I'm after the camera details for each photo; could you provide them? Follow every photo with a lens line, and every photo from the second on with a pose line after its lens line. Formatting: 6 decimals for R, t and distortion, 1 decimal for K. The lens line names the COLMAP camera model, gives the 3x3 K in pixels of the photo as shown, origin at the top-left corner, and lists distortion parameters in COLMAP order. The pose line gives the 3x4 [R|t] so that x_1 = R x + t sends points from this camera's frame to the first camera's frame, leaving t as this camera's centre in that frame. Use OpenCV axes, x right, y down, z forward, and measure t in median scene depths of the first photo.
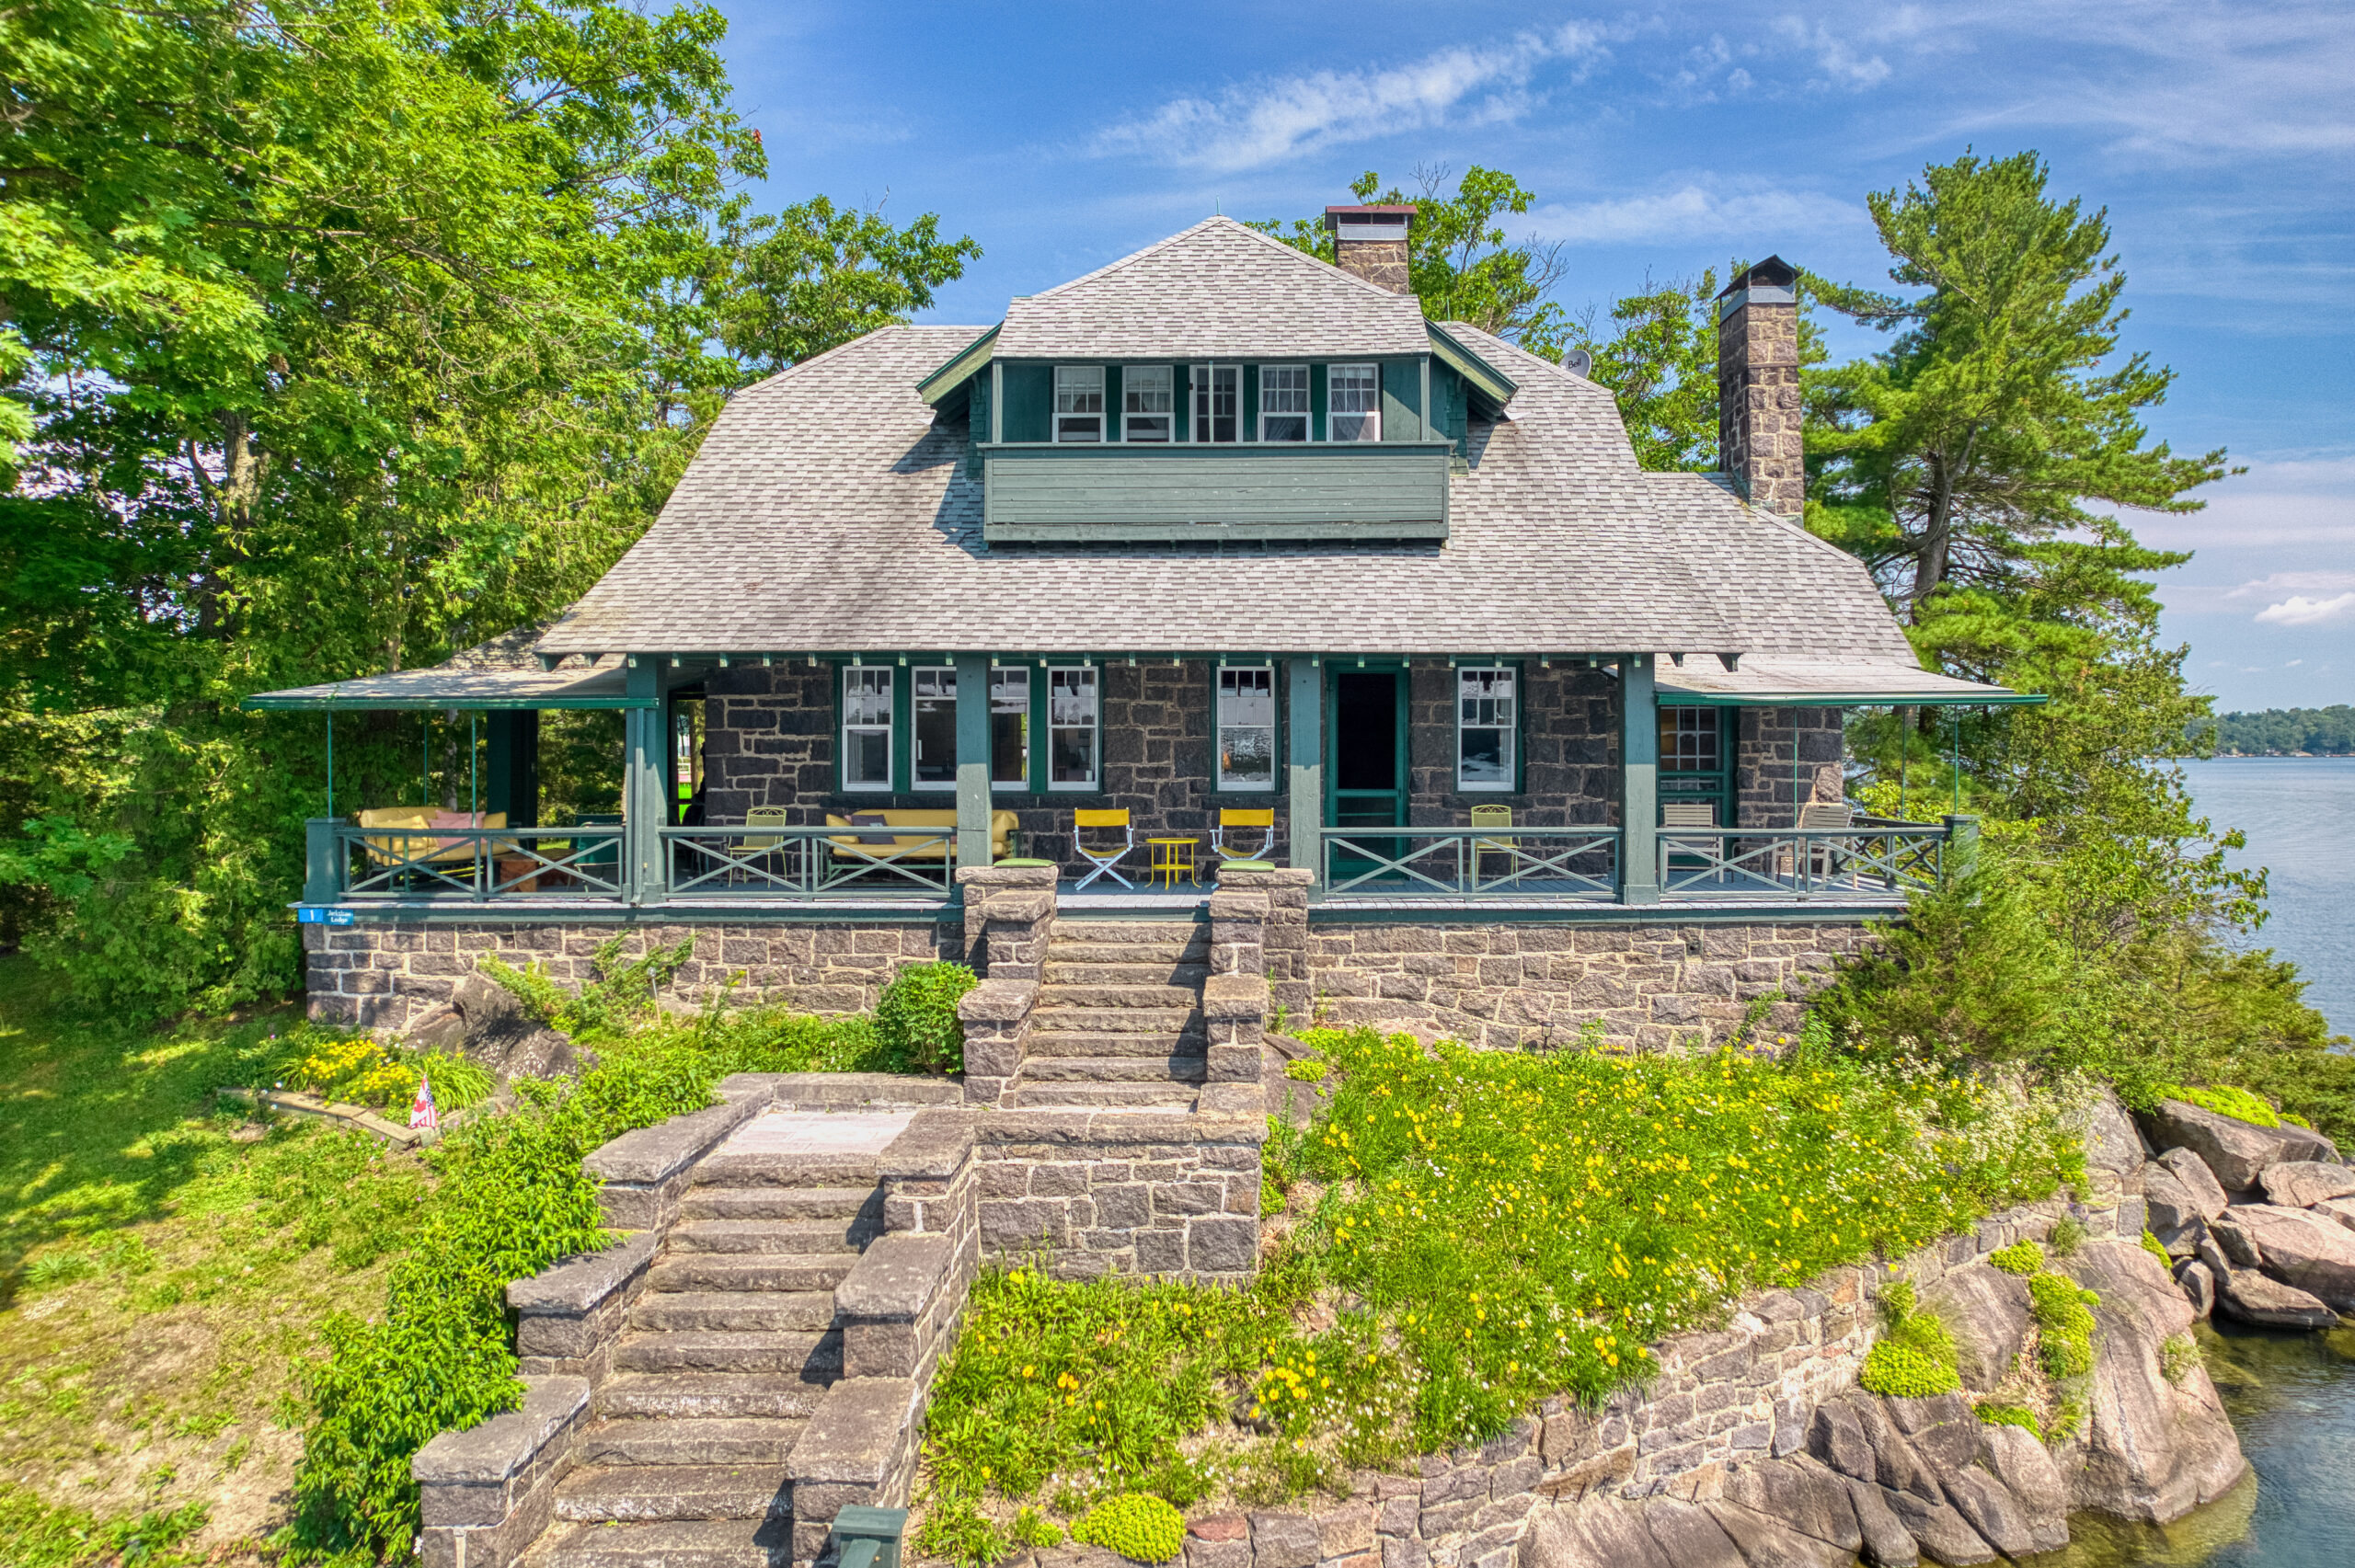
lens RADIAL K [[1519.1, 0, 1351.9], [0, 1519.1, 785.5], [0, 0, 1]] dist [-0.016880, 0.001529]
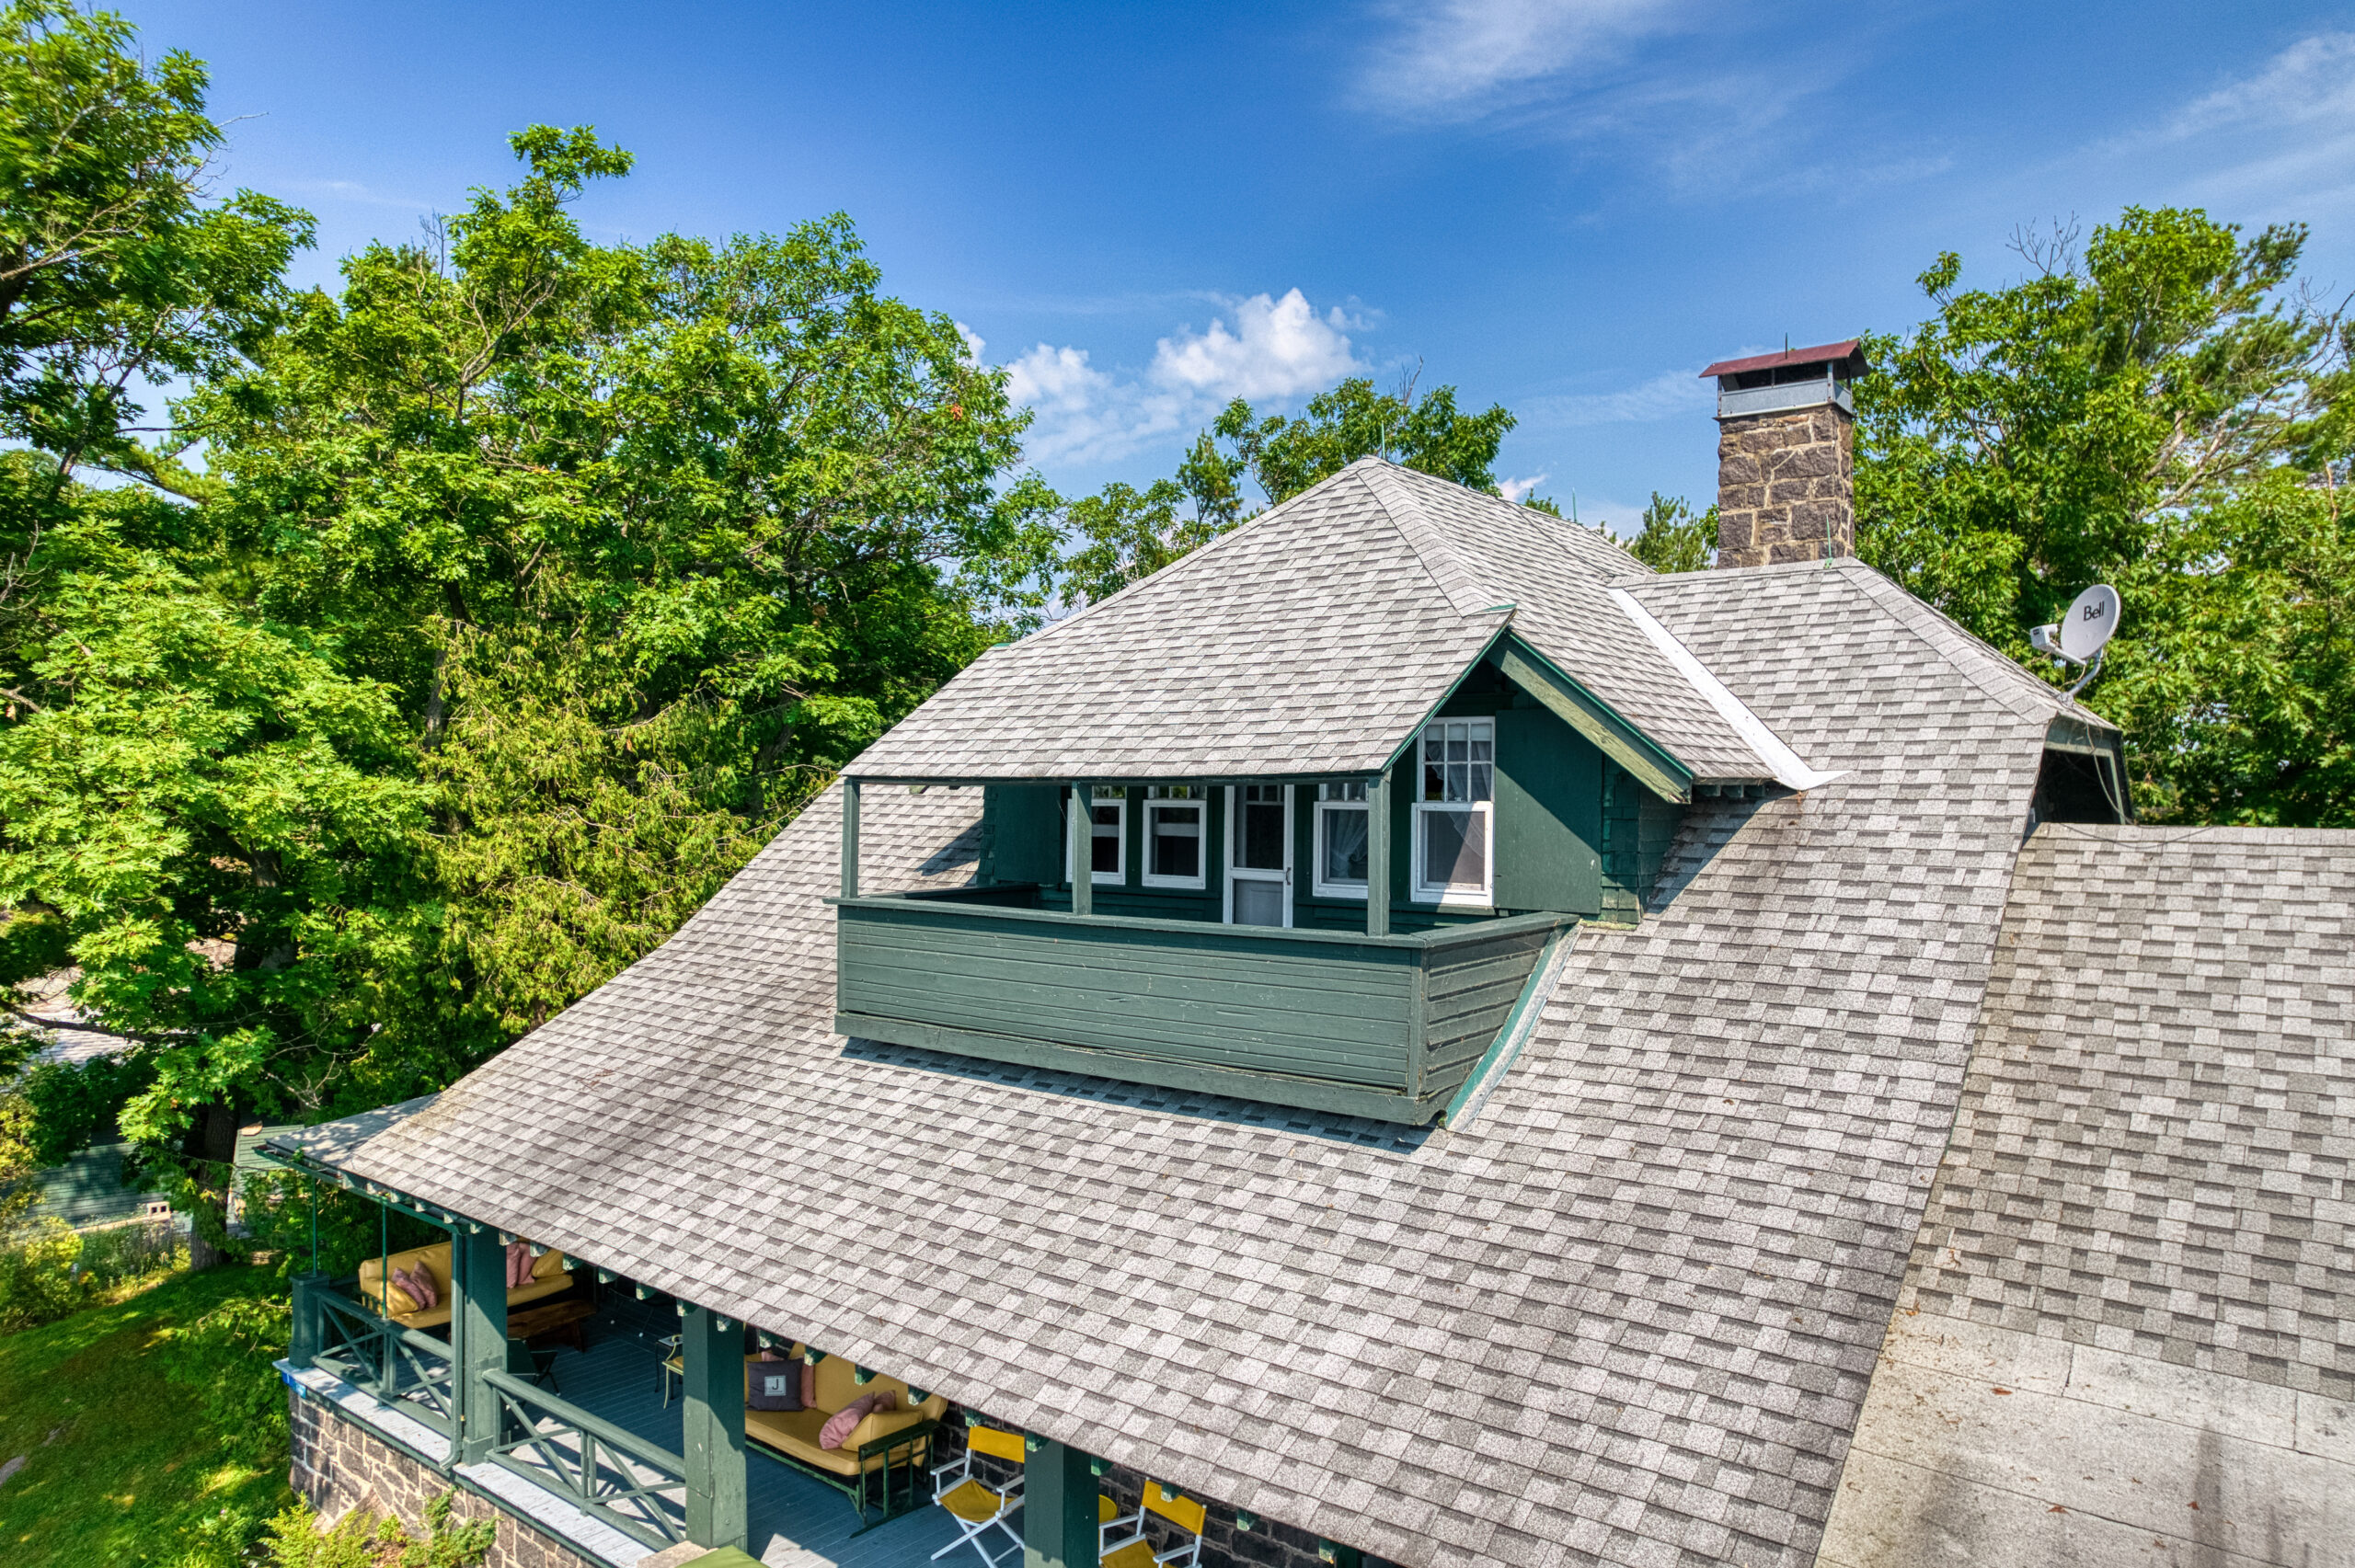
lens RADIAL K [[1519.1, 0, 1351.9], [0, 1519.1, 785.5], [0, 0, 1]] dist [-0.016880, 0.001529]
pose [[0.767632, 0.029782, -0.640198, 0.406380], [-0.041595, 0.999129, -0.003394, -0.299088], [0.639540, 0.029234, 0.768202, 0.642675]]
